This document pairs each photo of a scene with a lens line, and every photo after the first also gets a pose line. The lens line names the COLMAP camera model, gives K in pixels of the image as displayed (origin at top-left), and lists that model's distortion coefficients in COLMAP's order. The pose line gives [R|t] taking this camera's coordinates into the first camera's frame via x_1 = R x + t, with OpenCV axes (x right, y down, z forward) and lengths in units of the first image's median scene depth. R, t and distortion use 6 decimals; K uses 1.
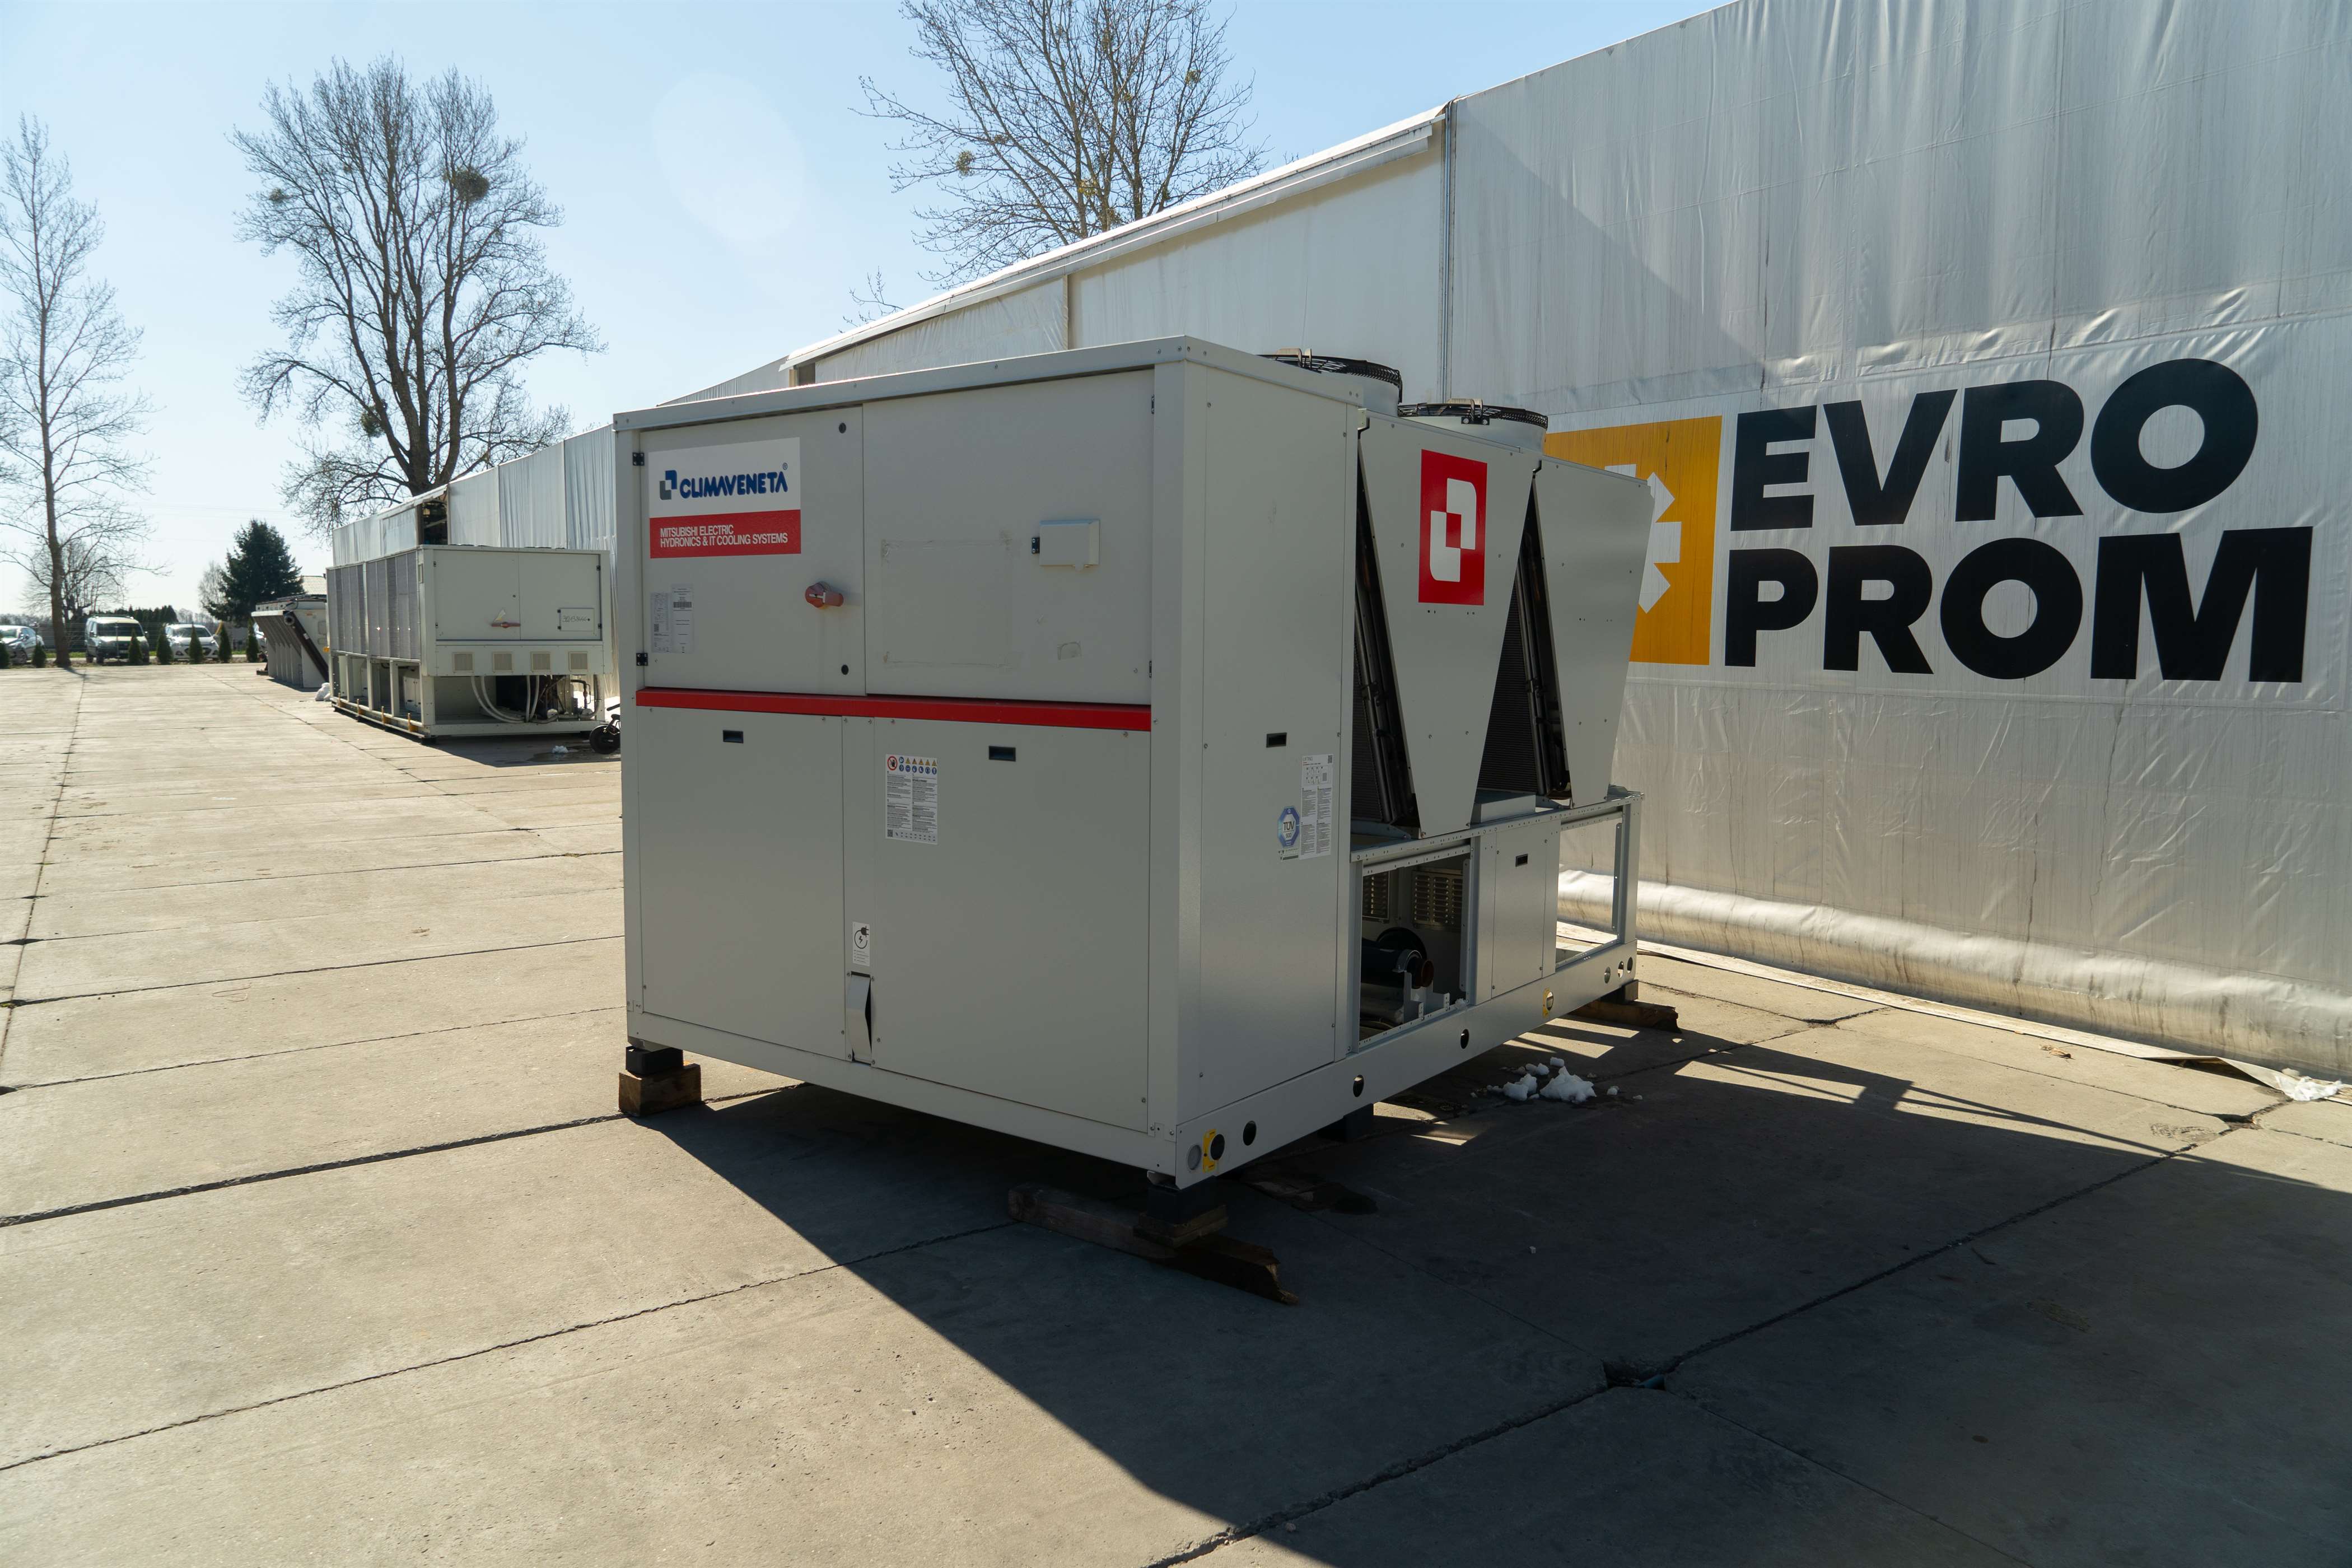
lens RADIAL K [[1591.4, 0, 1176.0], [0, 1591.4, 784.0], [0, 0, 1]] dist [-0.023424, -0.000203]
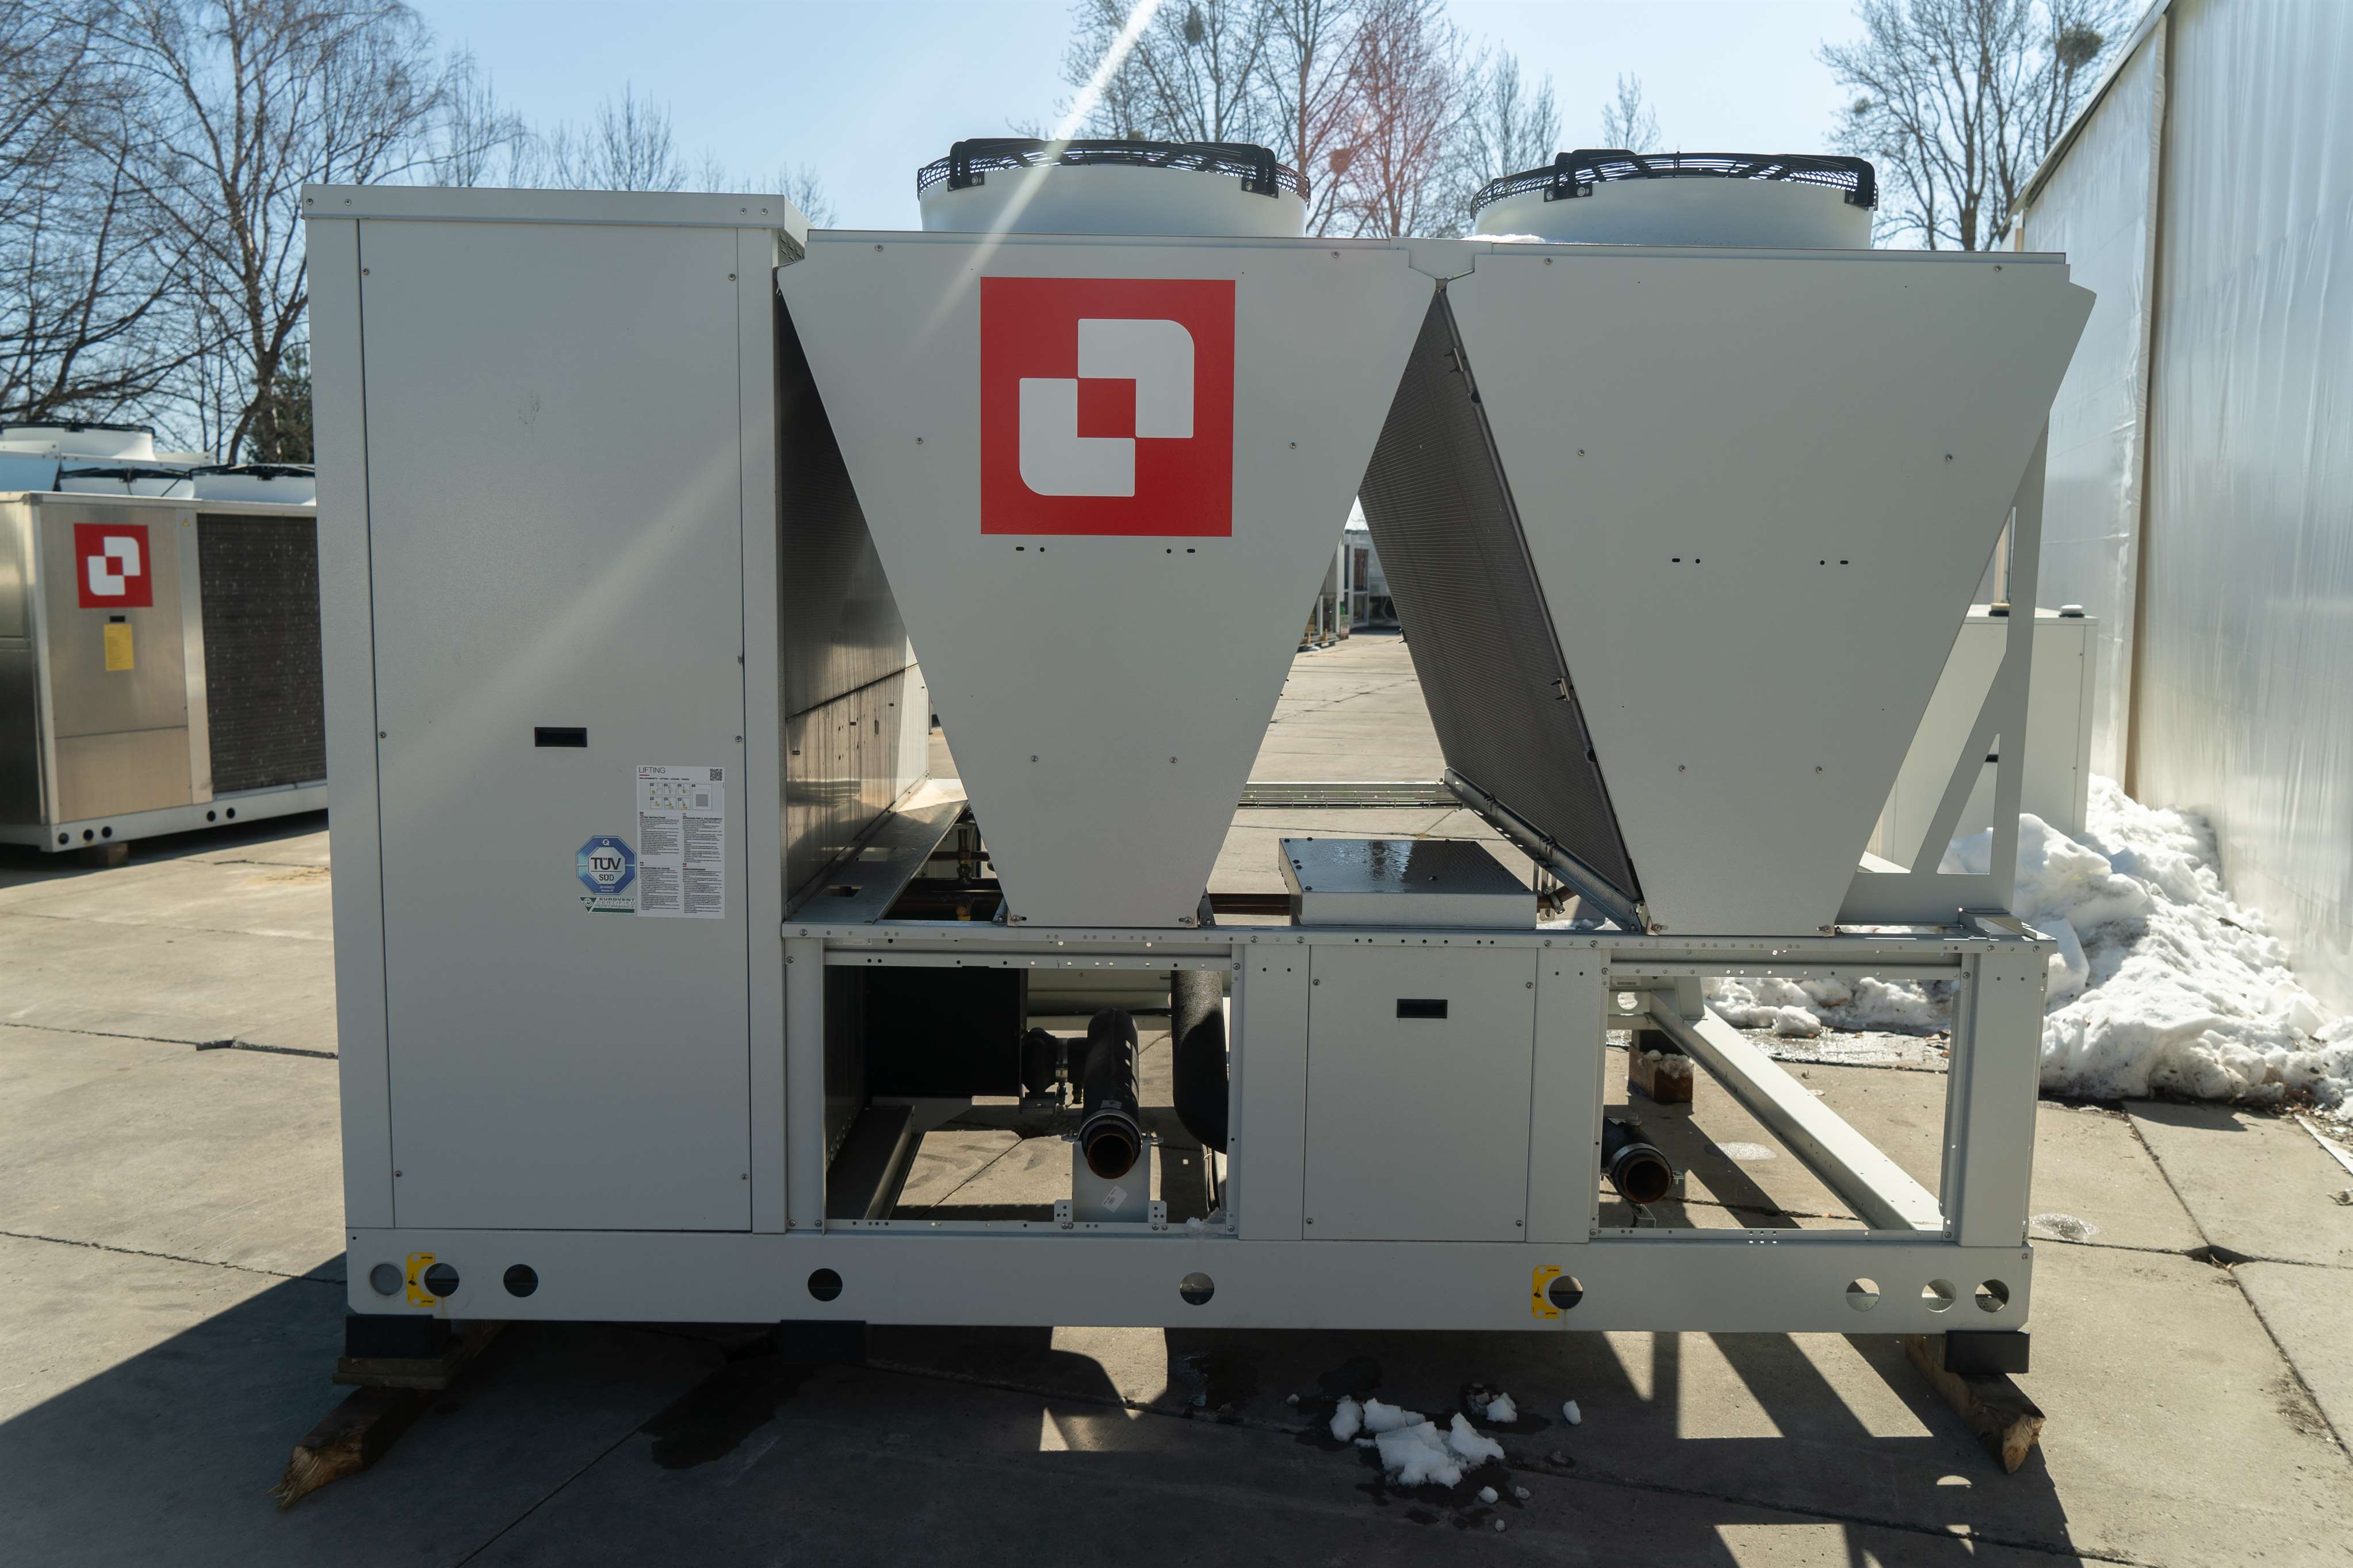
lens RADIAL K [[1808.3, 0, 1176.5], [0, 1808.3, 784.0], [0, 0, 1]] dist [0.002930, 0.001464]
pose [[0.602543, 0.093766, -0.792559, 0.692103], [-0.082576, 0.995069, 0.054946, -0.059035], [0.793803, 0.032339, 0.607315, 0.596660]]
